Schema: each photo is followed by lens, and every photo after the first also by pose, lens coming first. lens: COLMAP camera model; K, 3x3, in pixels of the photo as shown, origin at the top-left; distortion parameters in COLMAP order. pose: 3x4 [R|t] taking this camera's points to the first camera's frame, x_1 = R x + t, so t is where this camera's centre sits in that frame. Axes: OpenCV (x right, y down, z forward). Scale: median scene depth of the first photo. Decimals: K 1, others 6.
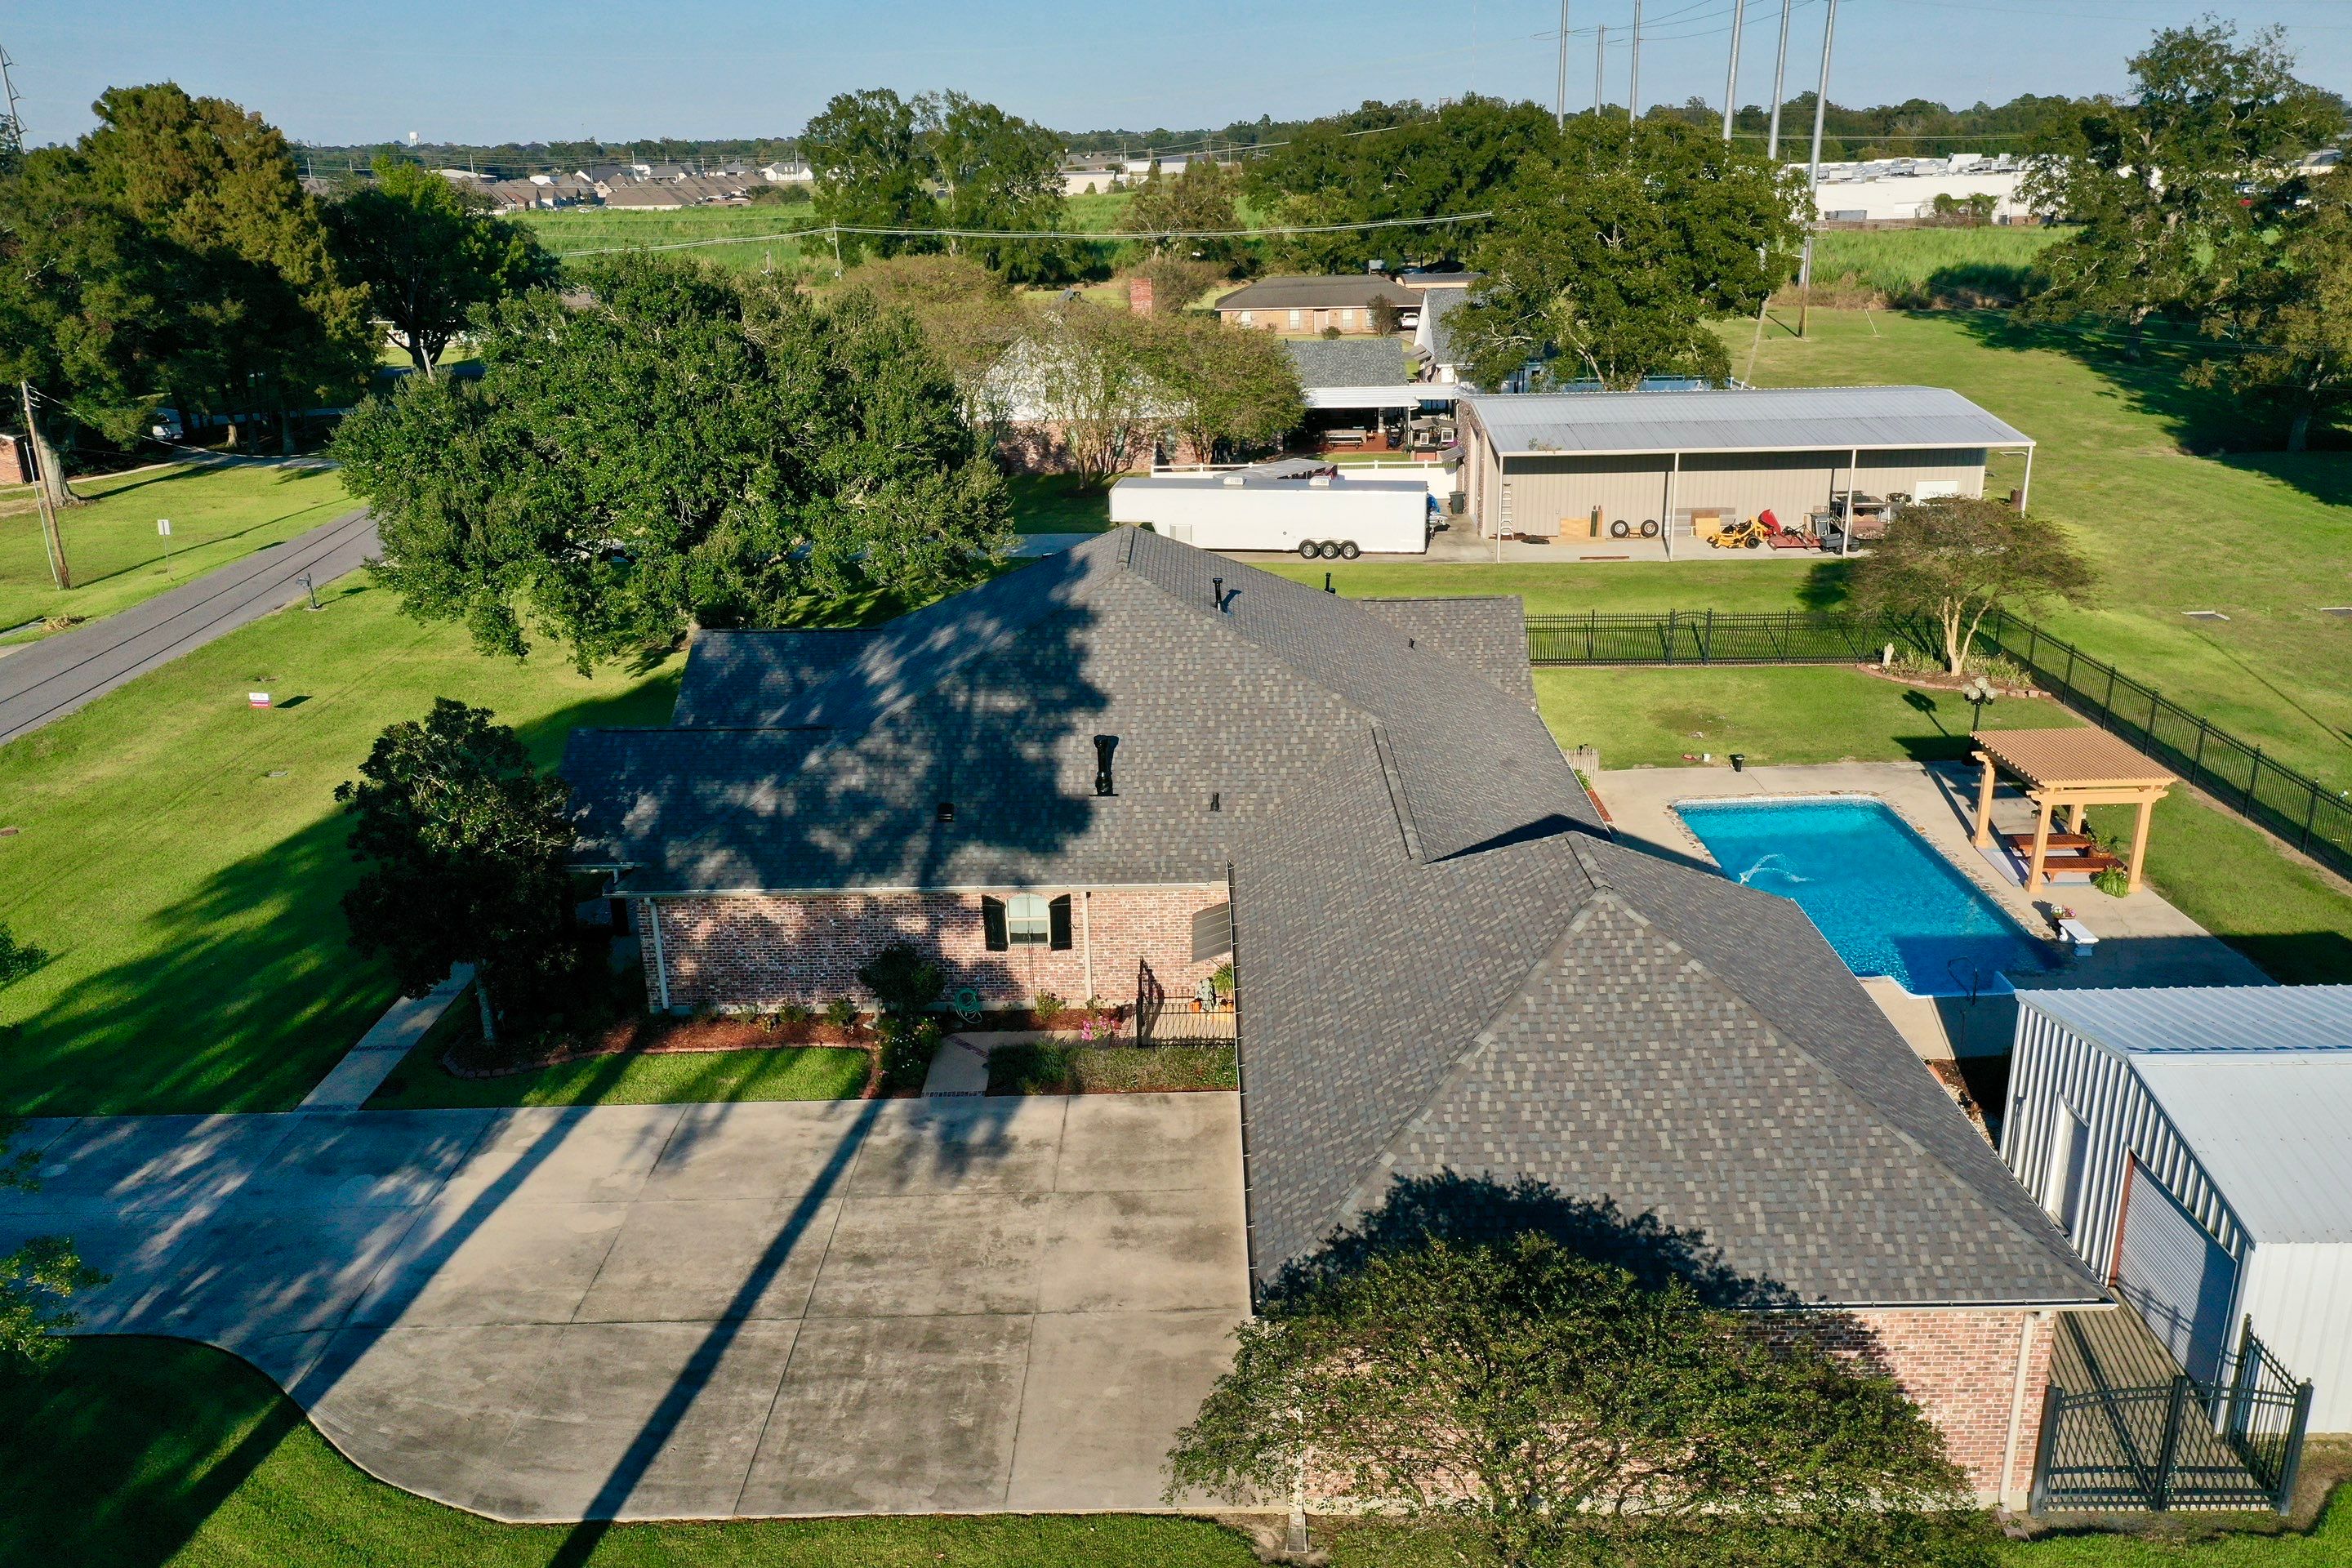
lens RADIAL K [[1838.3, 0, 1169.6], [0, 1838.3, 782.6], [0, 0, 1]] dist [0.011835, -0.000552]
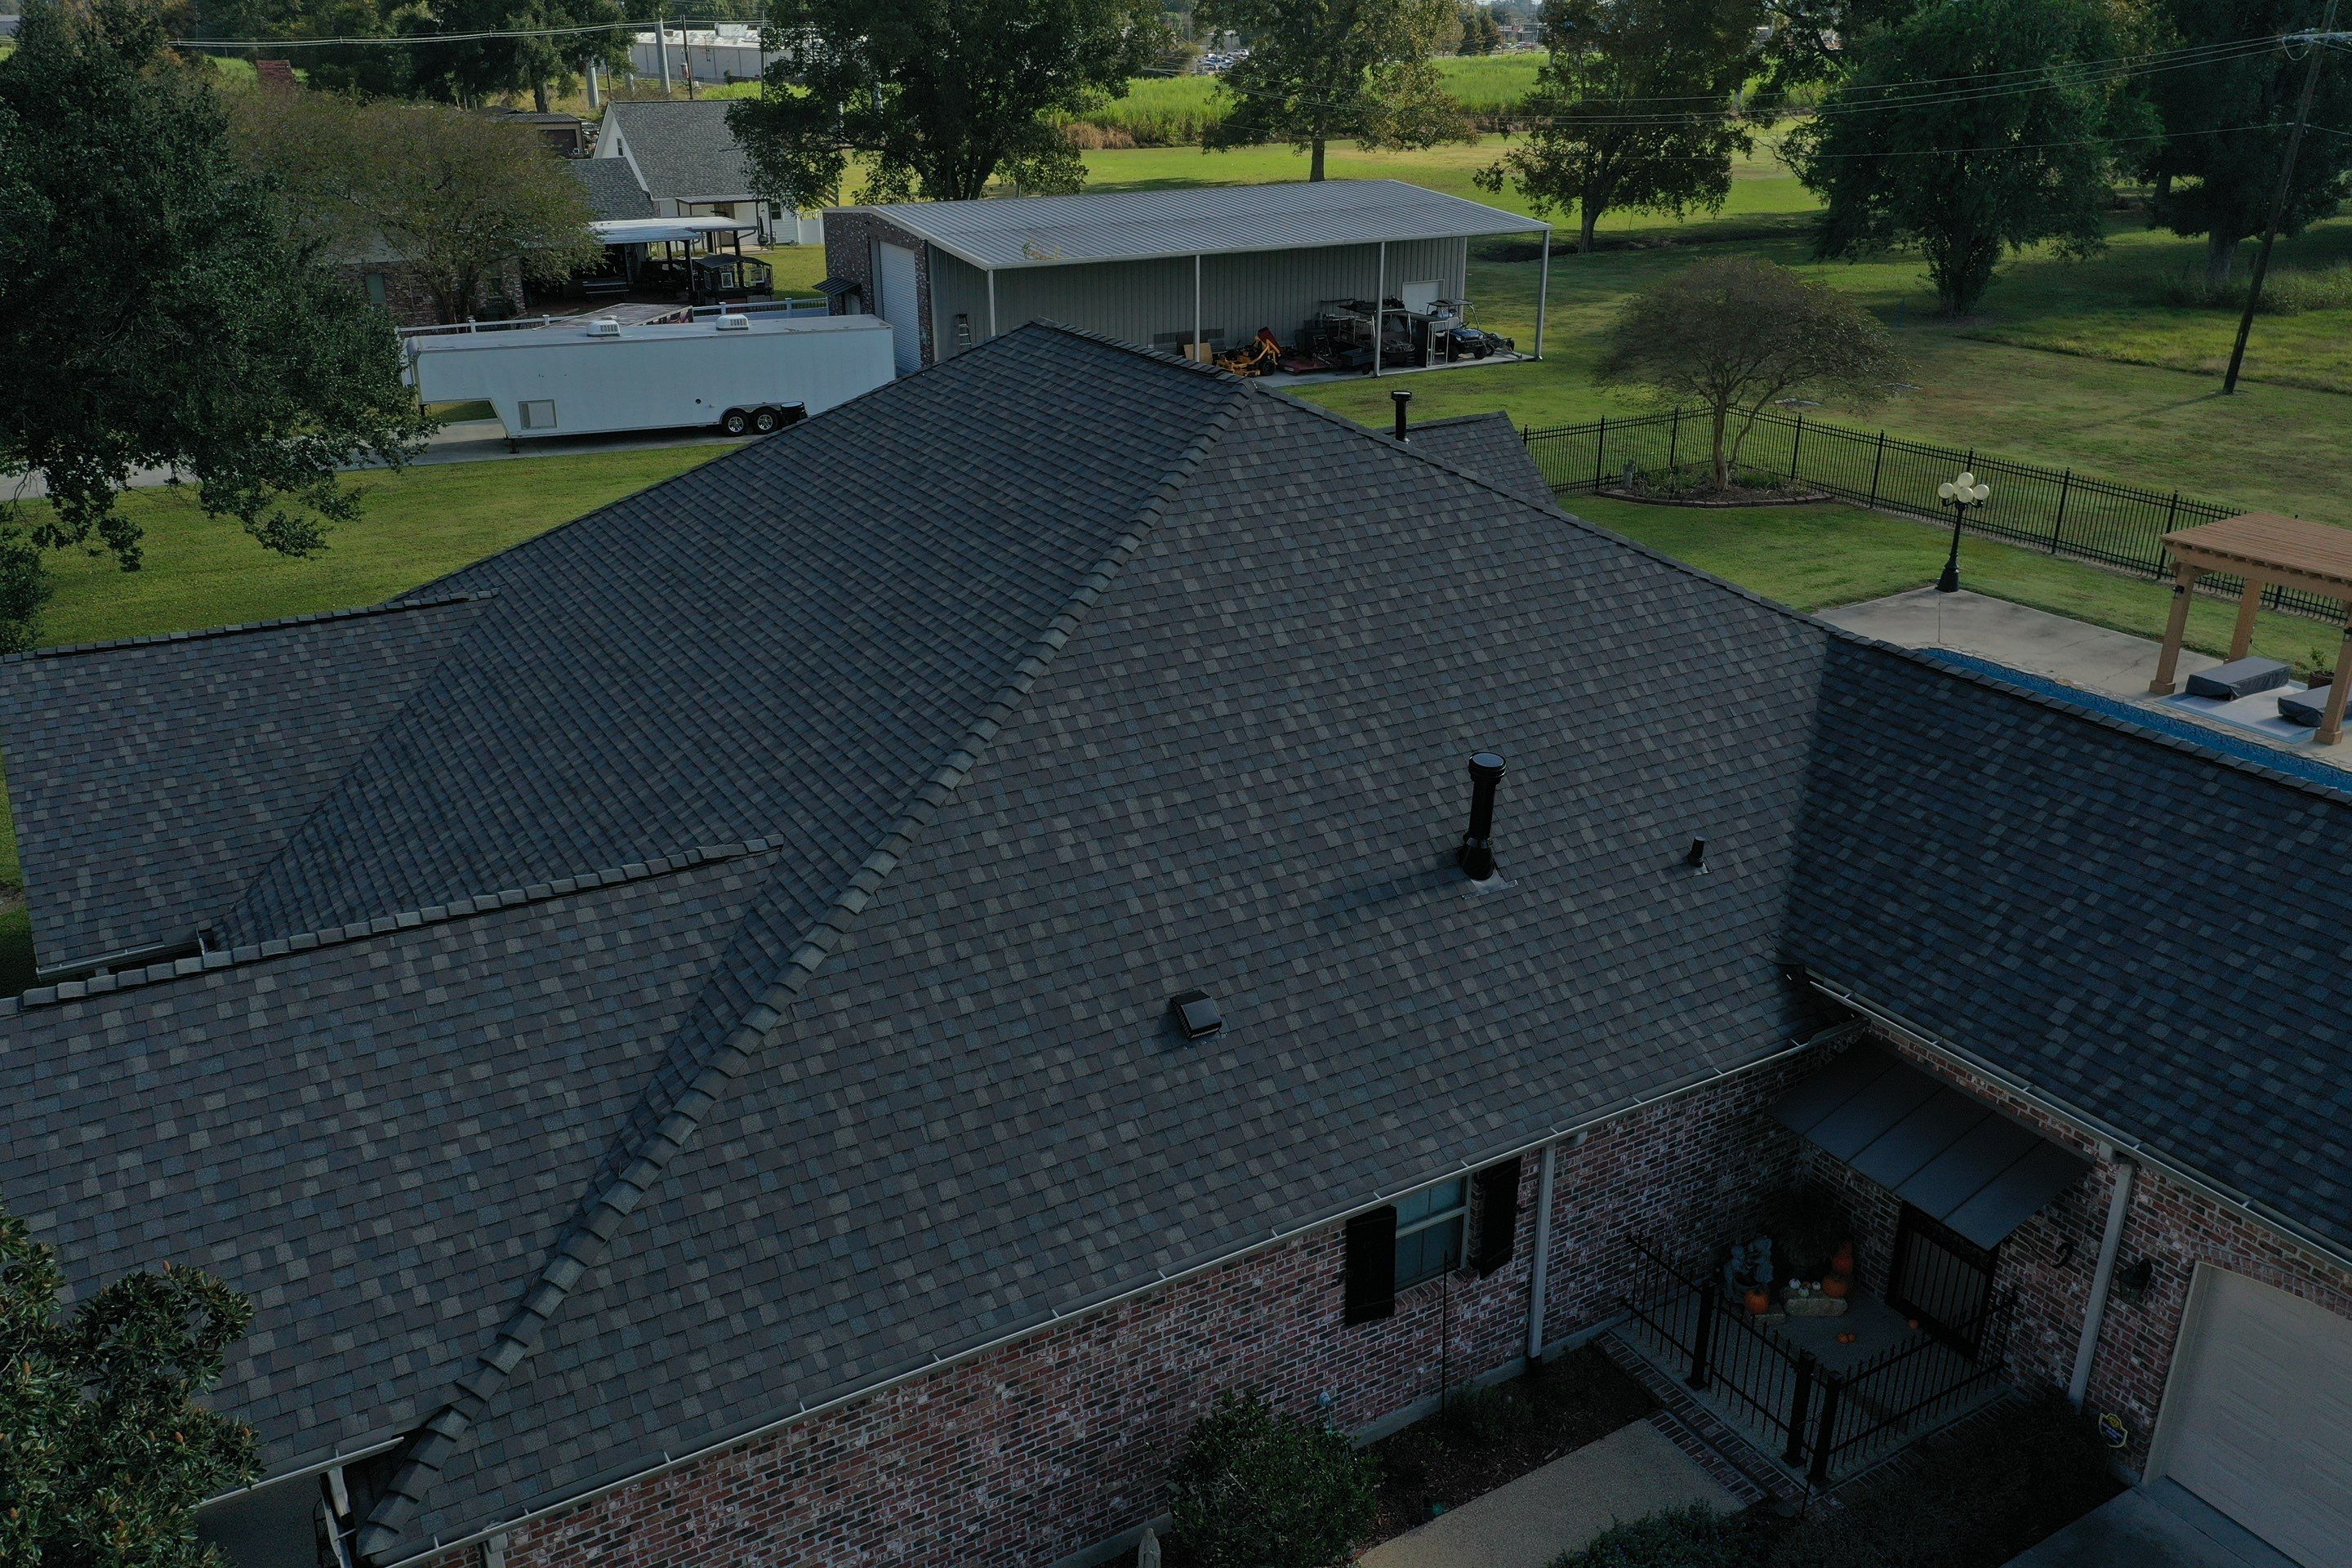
lens RADIAL K [[1841.4, 0, 1165.0], [0, 1841.4, 787.7], [0, 0, 1]] dist [0.012807, 0.000635]
pose [[0.856778, -0.179814, 0.483319, -0.303997], [0.152600, 0.983668, 0.095450, -0.069113], [-0.492589, -0.008025, 0.870225, 0.656321]]
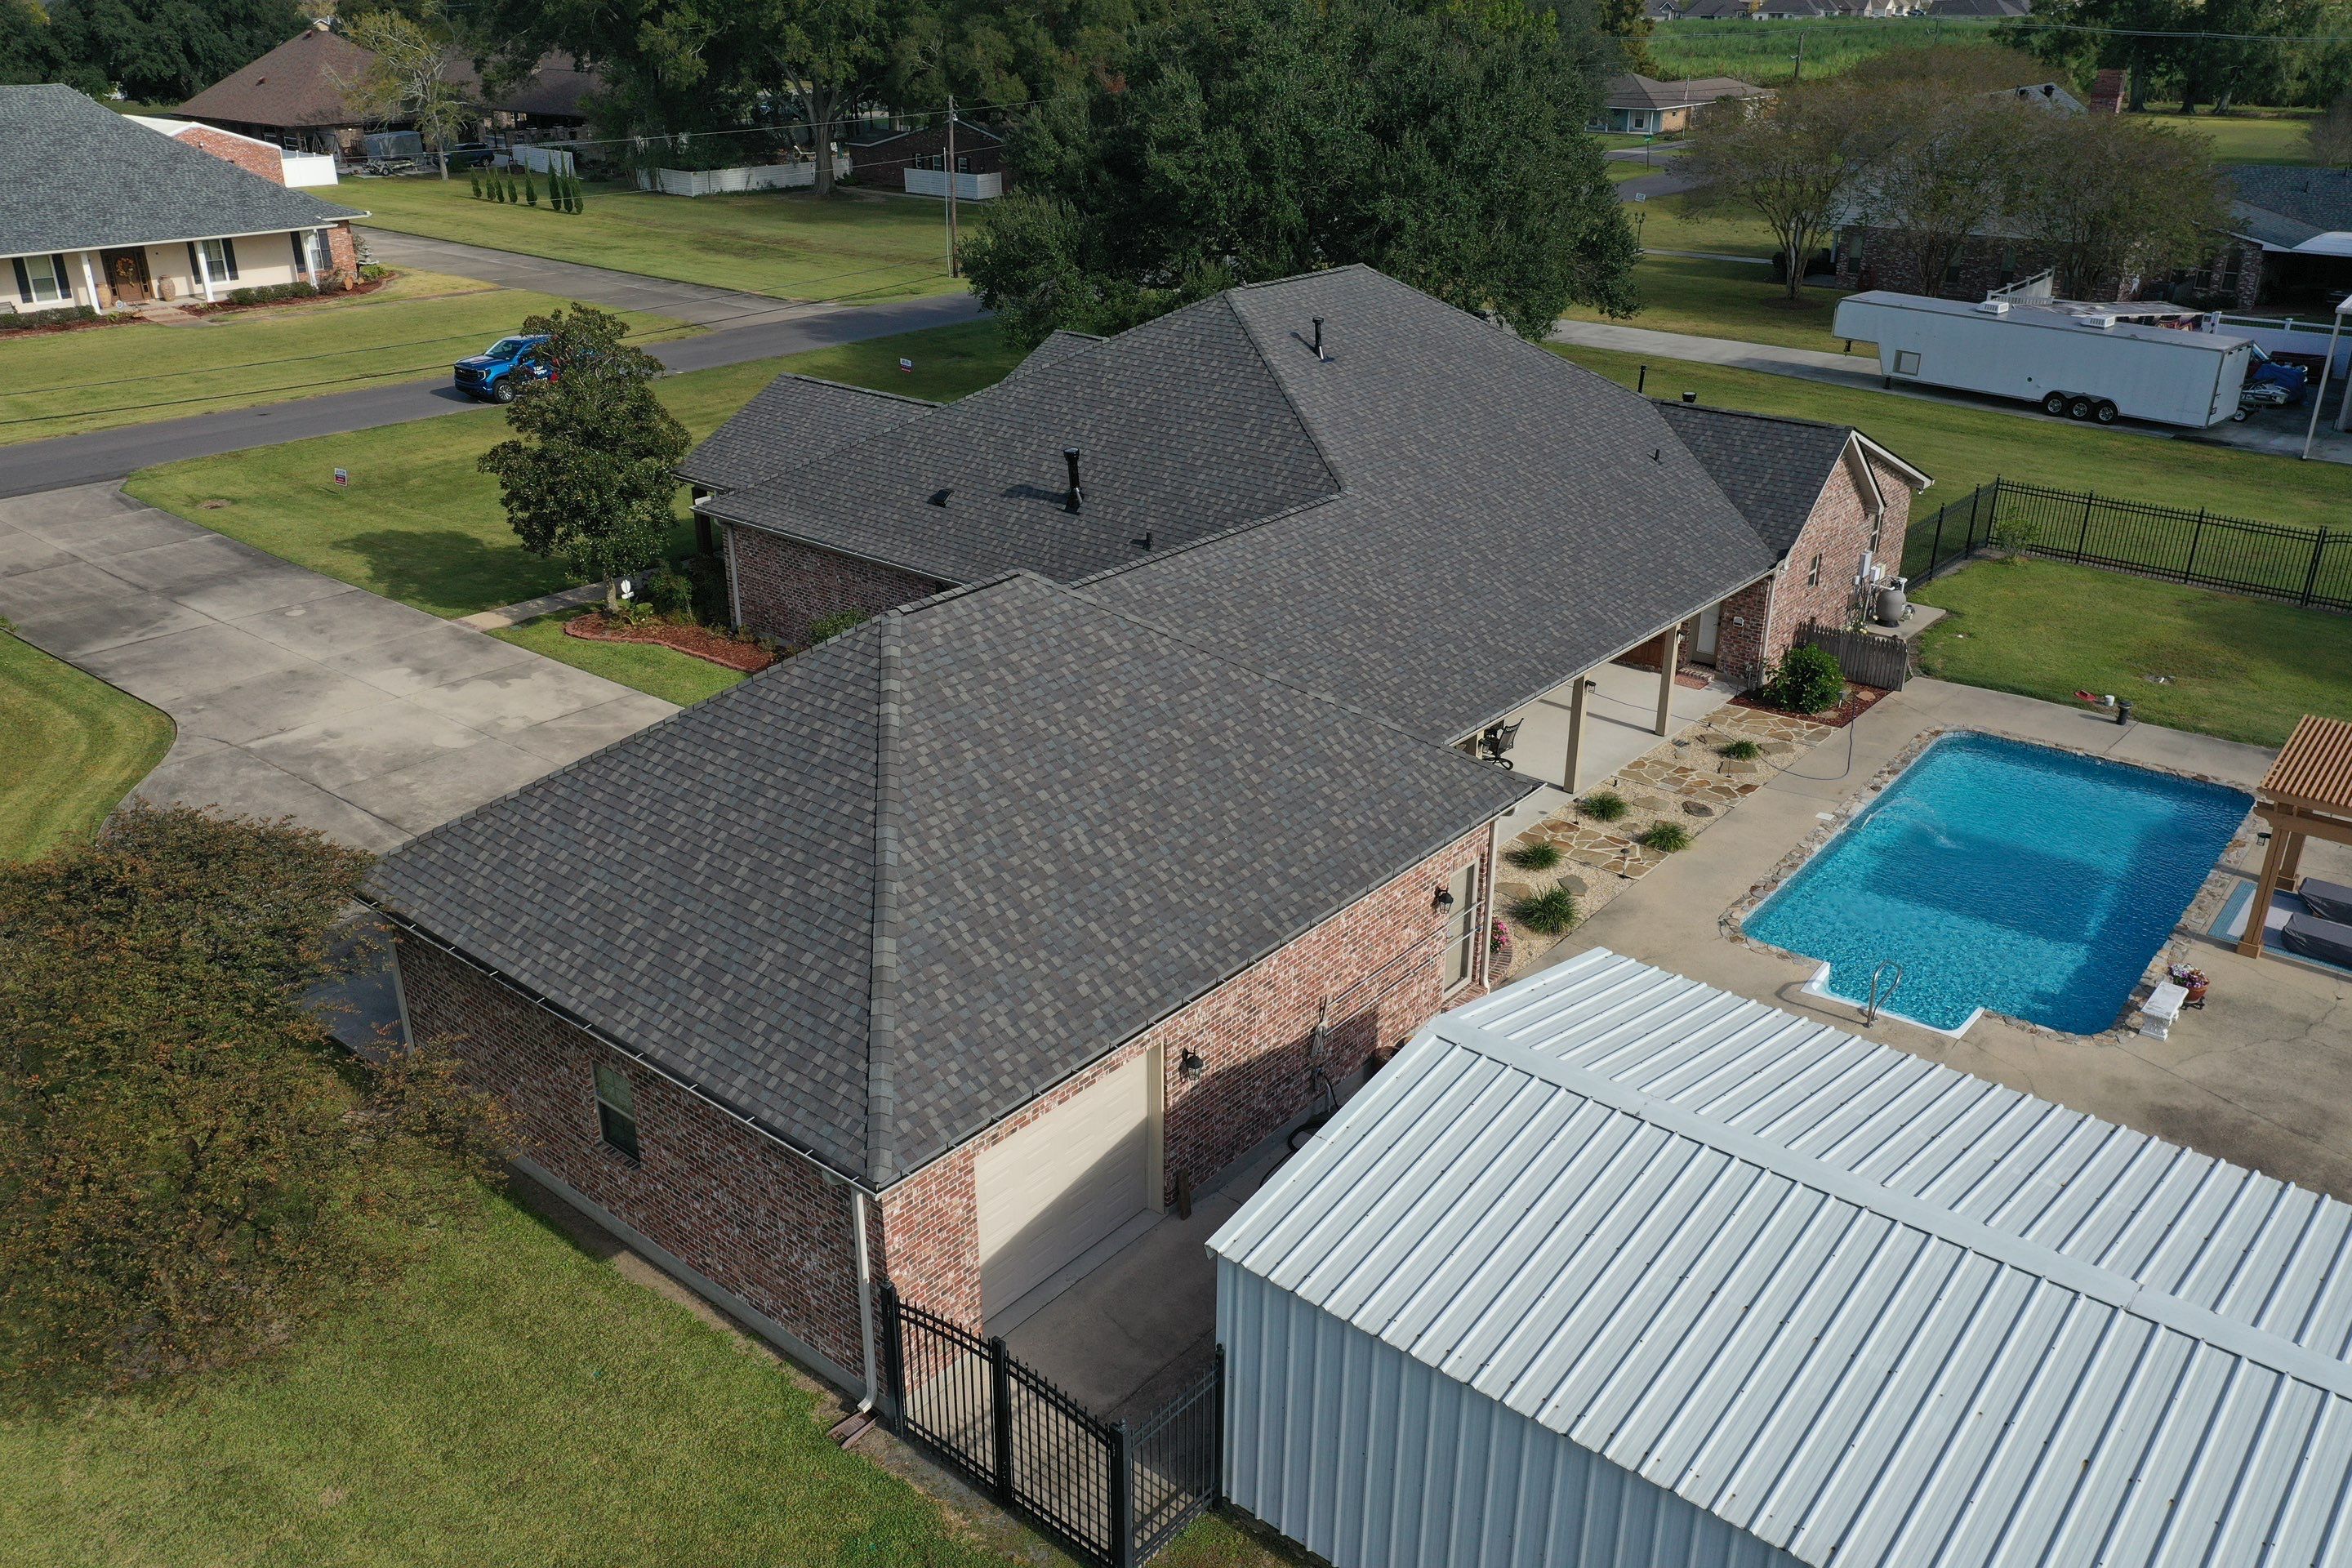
lens RADIAL K [[1838.3, 0, 1169.6], [0, 1838.3, 782.6], [0, 0, 1]] dist [0.011835, -0.000552]
pose [[0.775113, 0.277552, -0.567596, 0.593782], [-0.224637, 0.960710, 0.163017, -0.025398], [0.590541, 0.001147, 0.807007, 0.247894]]
